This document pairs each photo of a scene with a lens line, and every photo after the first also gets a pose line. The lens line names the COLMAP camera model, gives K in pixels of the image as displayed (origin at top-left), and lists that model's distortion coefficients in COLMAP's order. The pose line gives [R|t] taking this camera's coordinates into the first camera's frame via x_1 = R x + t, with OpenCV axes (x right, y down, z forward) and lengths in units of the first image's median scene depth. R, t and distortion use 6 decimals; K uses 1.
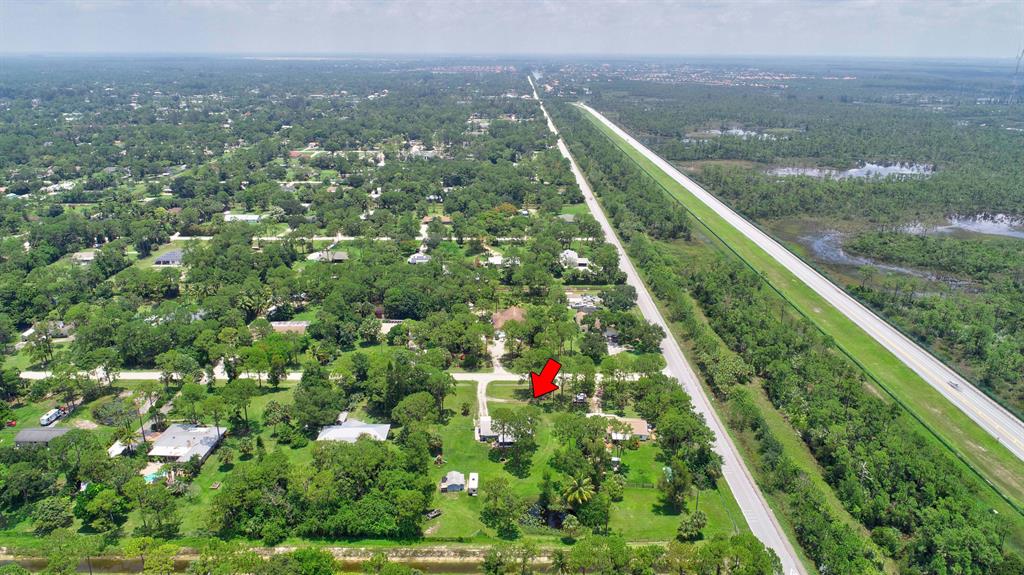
lens RADIAL K [[679.2, 0, 498.2], [0, 679.2, 289.9], [0, 0, 1]] dist [-0.010036, -0.001718]
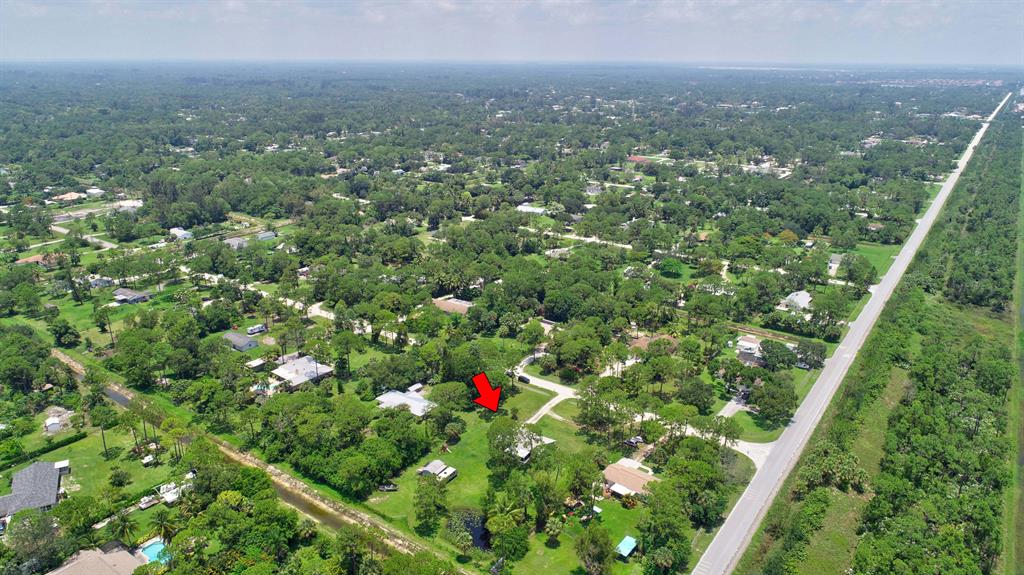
lens RADIAL K [[679.2, 0, 498.2], [0, 679.2, 289.9], [0, 0, 1]] dist [-0.010036, -0.001718]
pose [[0.810536, 0.188705, -0.554457, 0.339428], [-0.195682, 0.979525, 0.047314, -0.033801], [0.552033, 0.070147, 0.830866, 0.111685]]
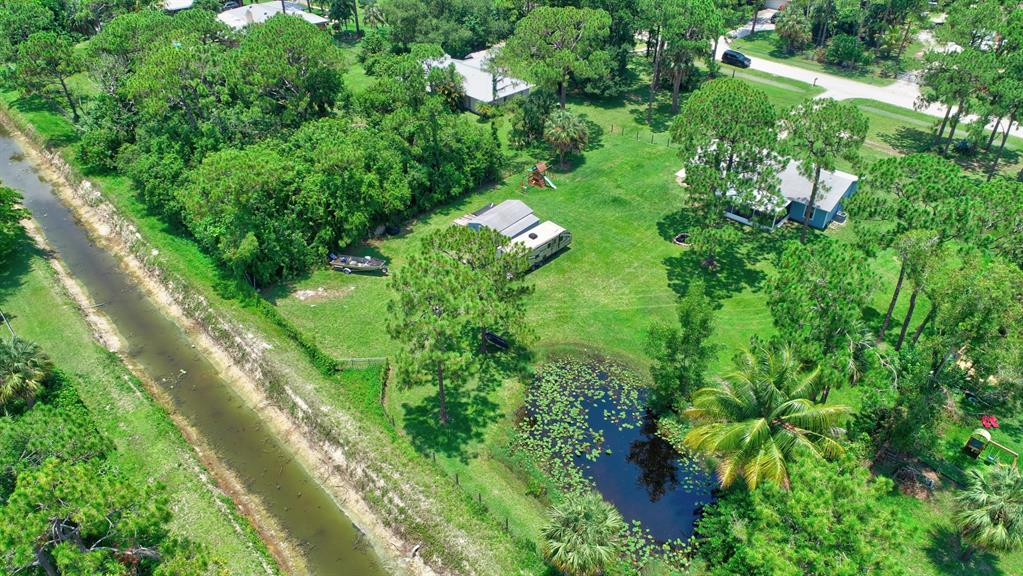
lens RADIAL K [[678.5, 0, 497.8], [0, 678.5, 290.4], [0, 0, 1]] dist [-0.010036, -0.001718]
pose [[0.693050, 0.421027, -0.585164, 0.096897], [-0.236793, 0.899641, 0.366844, 0.117111], [0.680889, -0.115678, 0.723193, 0.469489]]
